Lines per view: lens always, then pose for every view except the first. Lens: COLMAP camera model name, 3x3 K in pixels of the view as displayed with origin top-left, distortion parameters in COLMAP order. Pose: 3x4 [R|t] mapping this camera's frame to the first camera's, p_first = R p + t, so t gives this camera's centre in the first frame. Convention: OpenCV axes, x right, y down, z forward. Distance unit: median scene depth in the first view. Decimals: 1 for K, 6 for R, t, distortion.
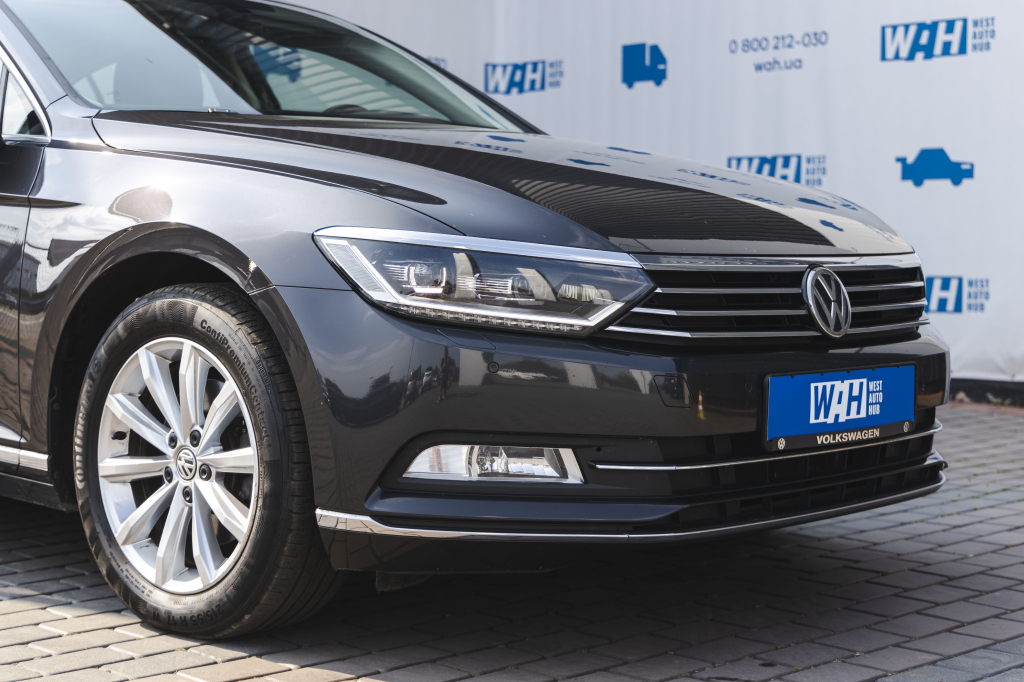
lens RADIAL K [[1627.9, 0, 516.4], [0, 1627.9, 344.6], [0, 0, 1]] dist [-0.040896, 0.000000]
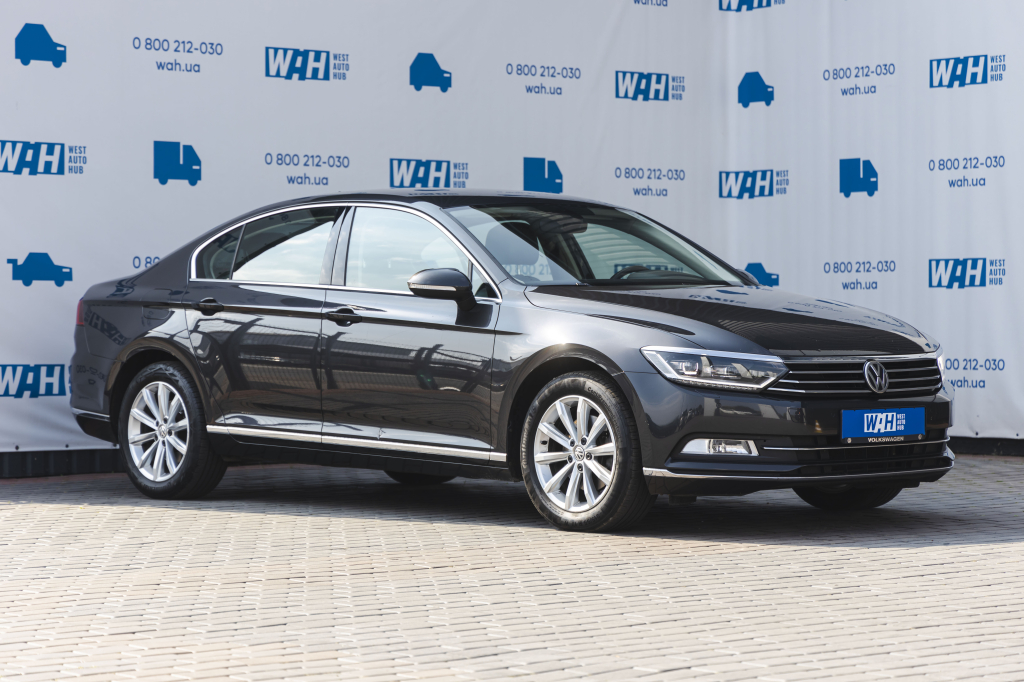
lens RADIAL K [[3682.1, 0, 511.2], [0, 3682.1, 339.8], [0, 0, 1]] dist [0.178446, 0.000000]
pose [[0.996700, -0.009844, -0.080578, 0.103737], [0.006203, 0.998954, -0.045307, 0.141231], [0.080940, 0.044658, 0.995718, -3.852558]]
